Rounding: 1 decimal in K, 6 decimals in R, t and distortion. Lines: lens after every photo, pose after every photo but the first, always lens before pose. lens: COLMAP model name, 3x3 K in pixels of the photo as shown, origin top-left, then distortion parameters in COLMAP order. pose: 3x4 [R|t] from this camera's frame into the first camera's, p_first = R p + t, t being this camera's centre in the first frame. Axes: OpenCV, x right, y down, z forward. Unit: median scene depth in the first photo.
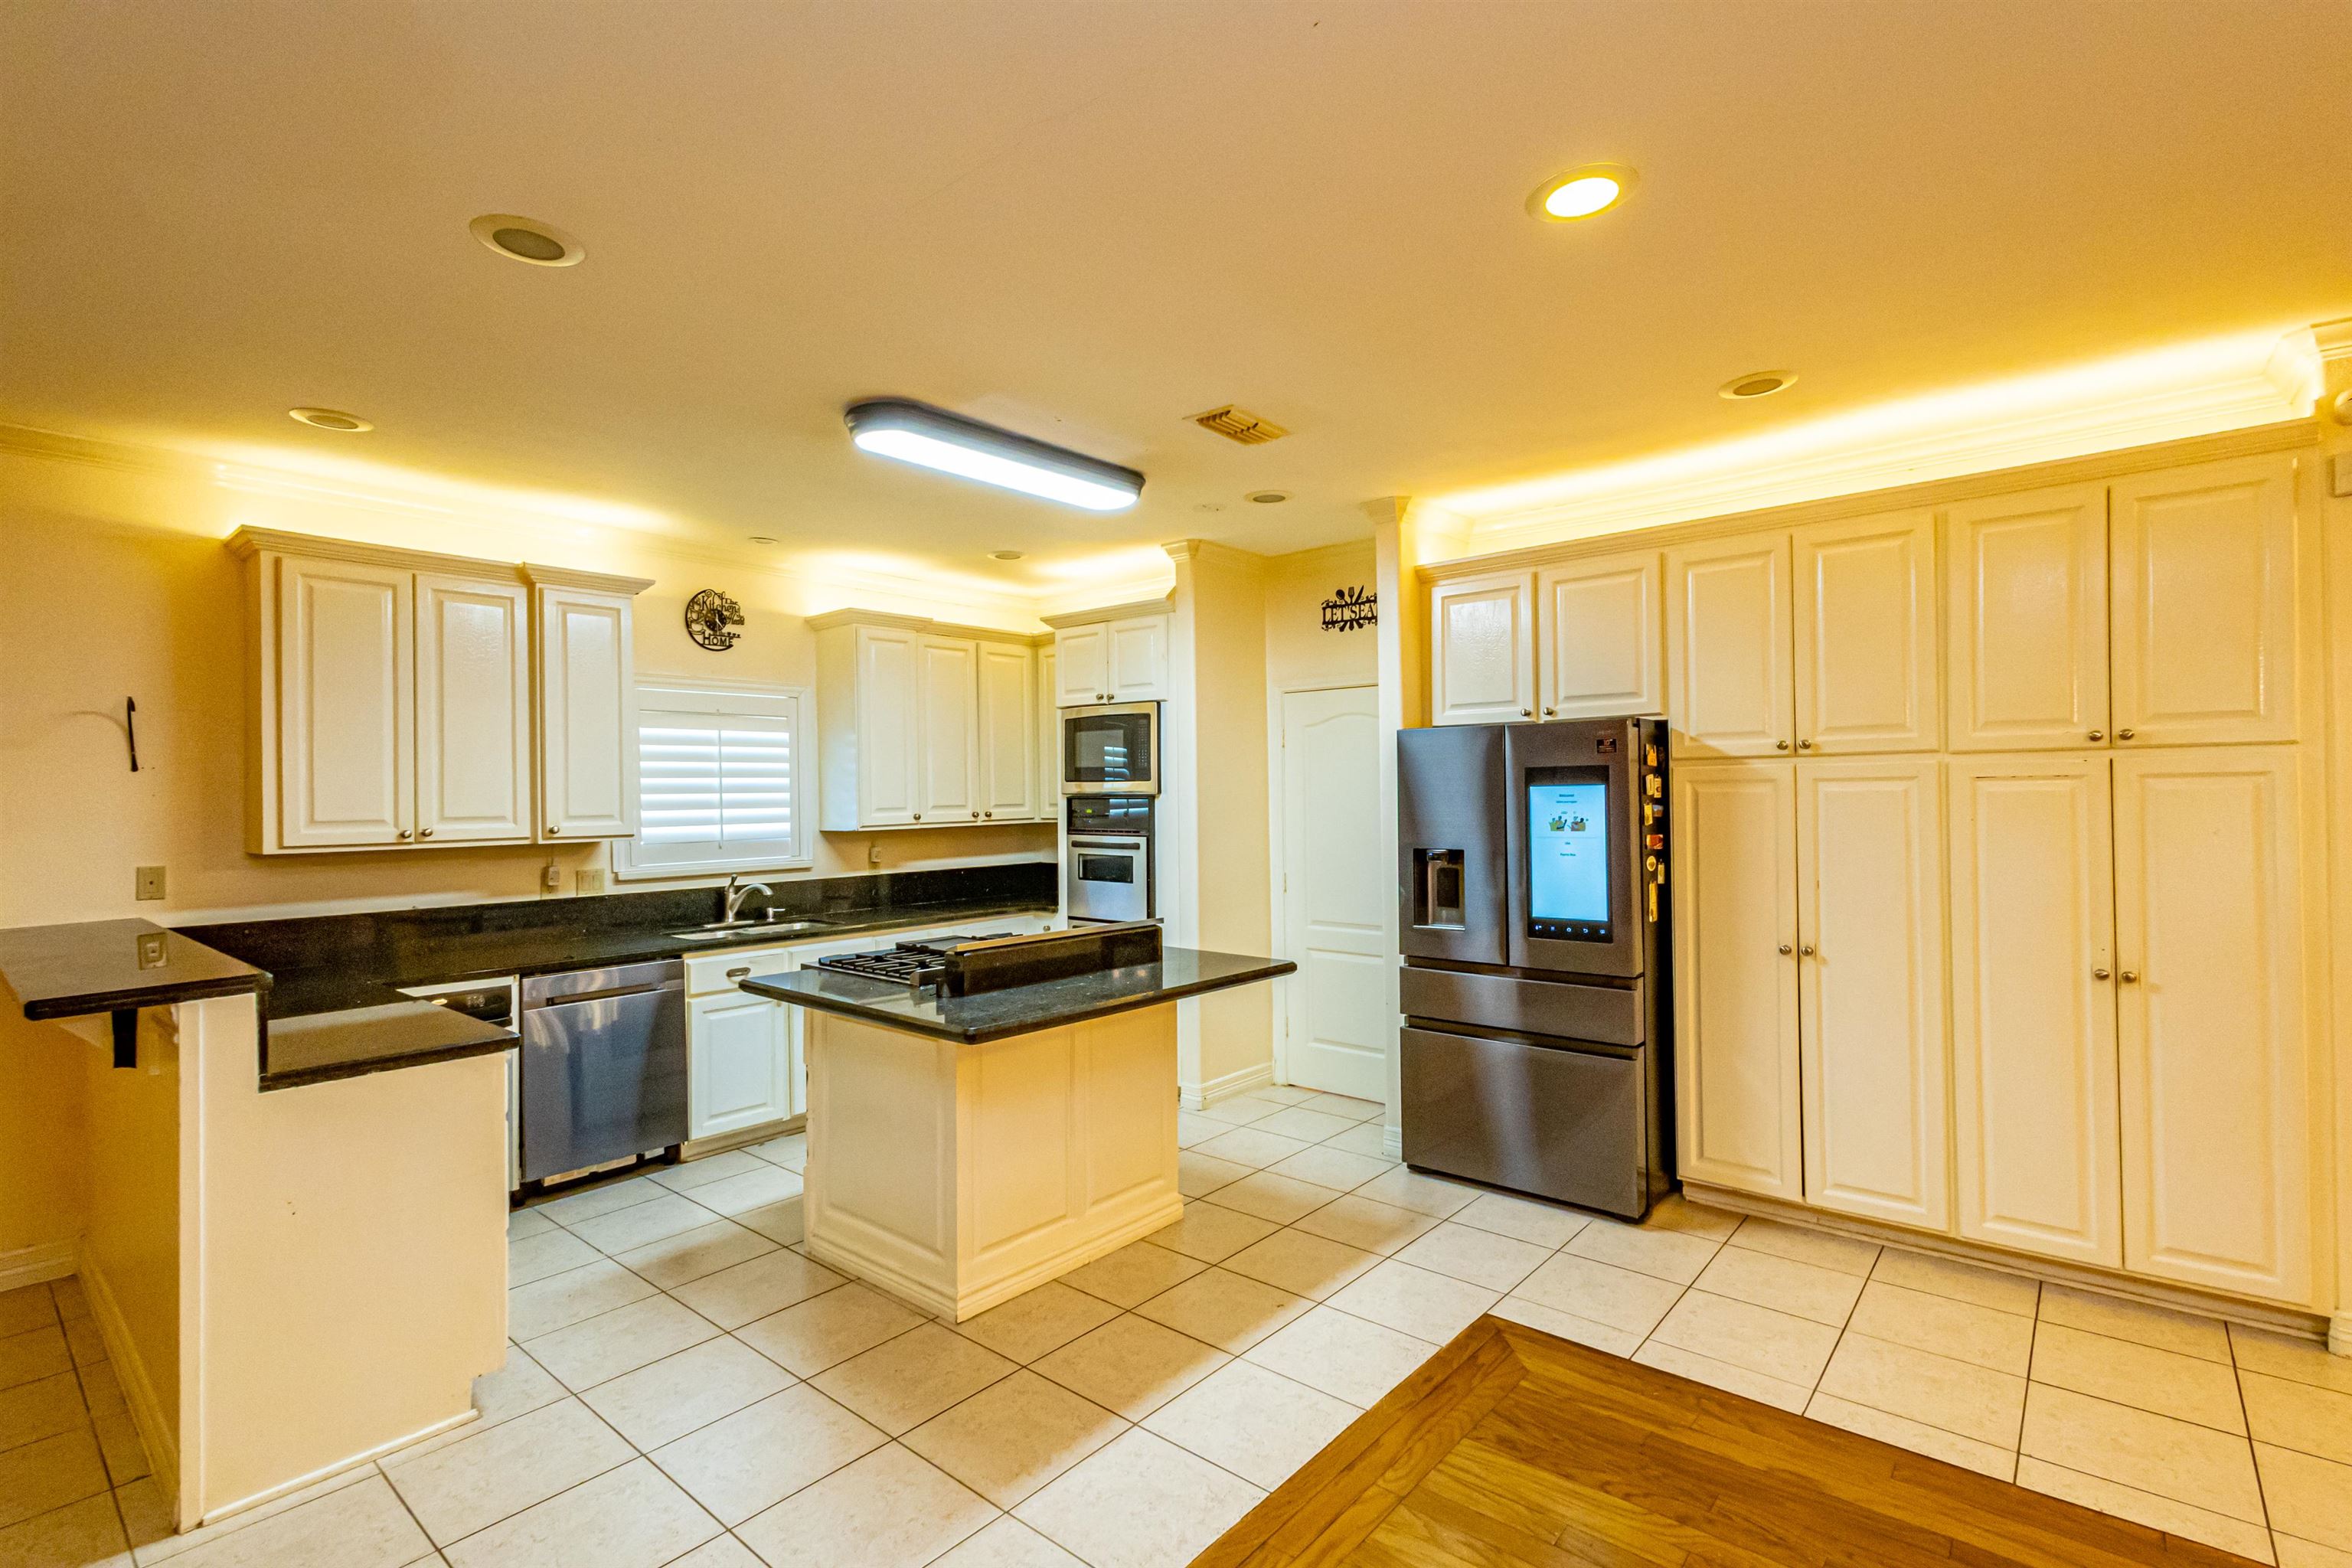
lens RADIAL K [[1080.3, 0, 1176.0], [0, 1080.3, 784.0], [0, 0, 1]] dist [0.013655, 0.000063]
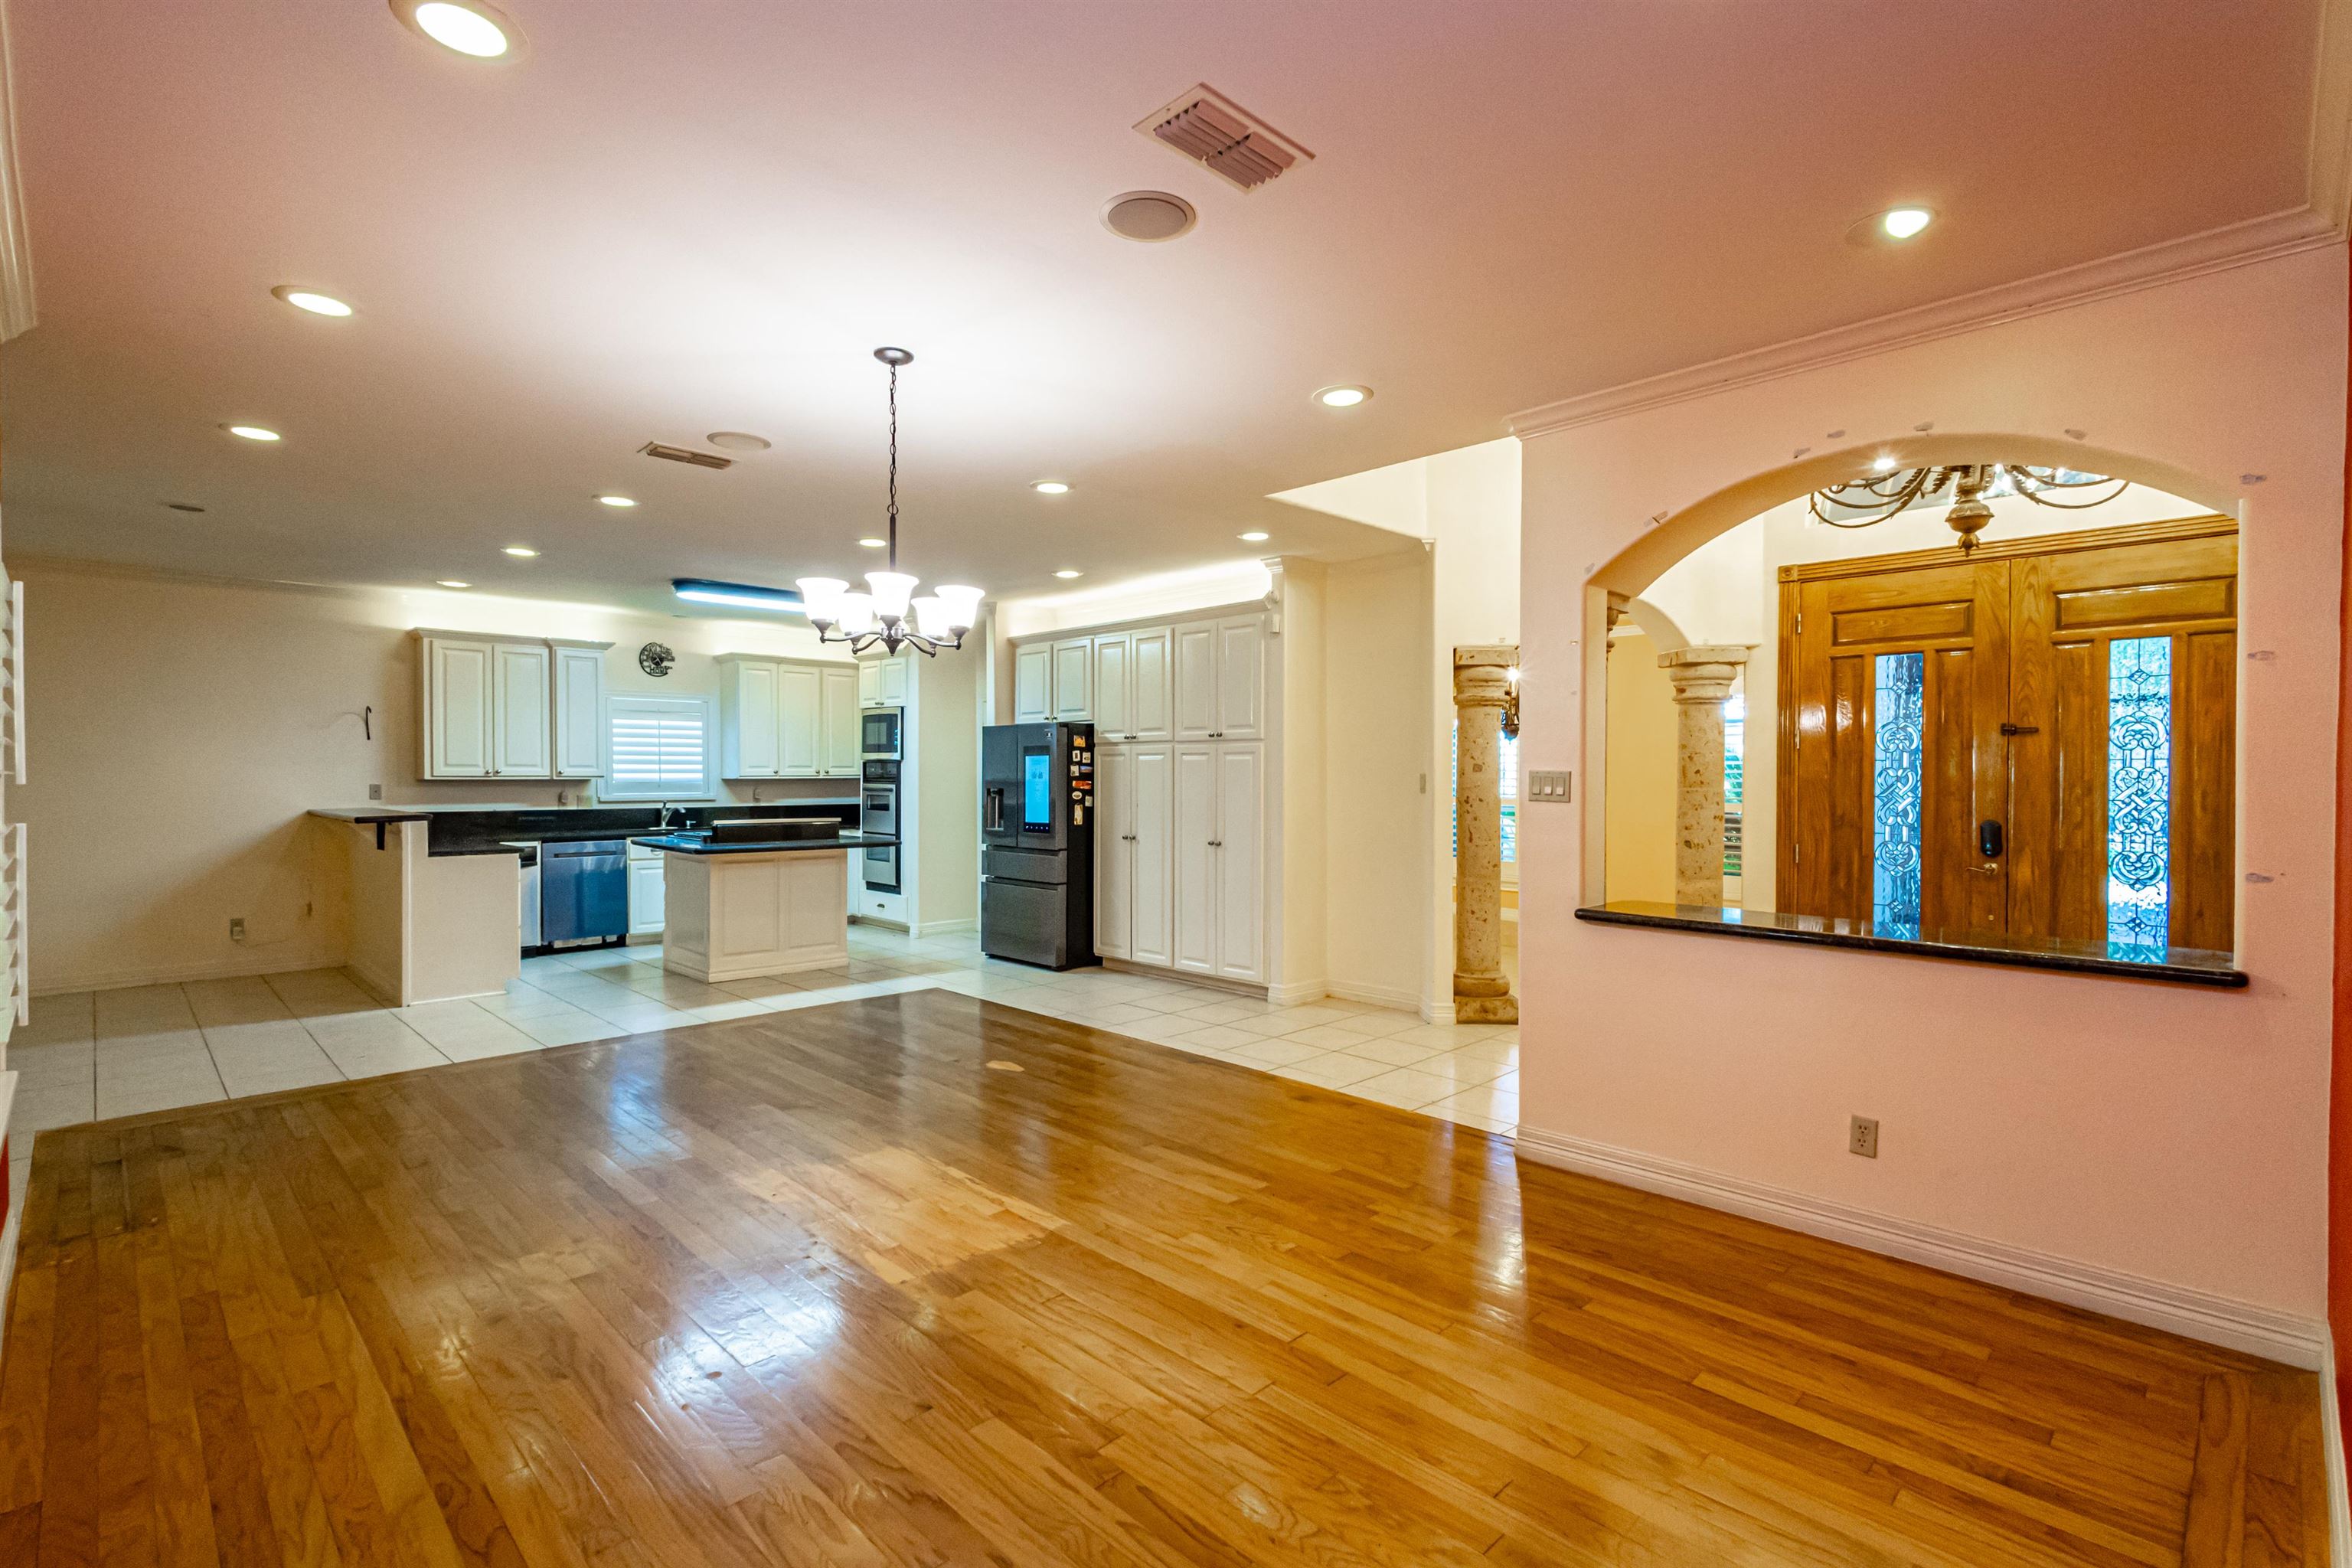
lens RADIAL K [[1080.6, 0, 1179.5], [0, 1080.6, 786.2], [0, 0, 1]] dist [0.006089, -0.000227]
pose [[0.996846, 0.016187, -0.077686, 0.675434], [-0.014615, 0.999678, 0.020763, 0.010513], [0.077997, -0.019562, 0.996762, -0.842569]]
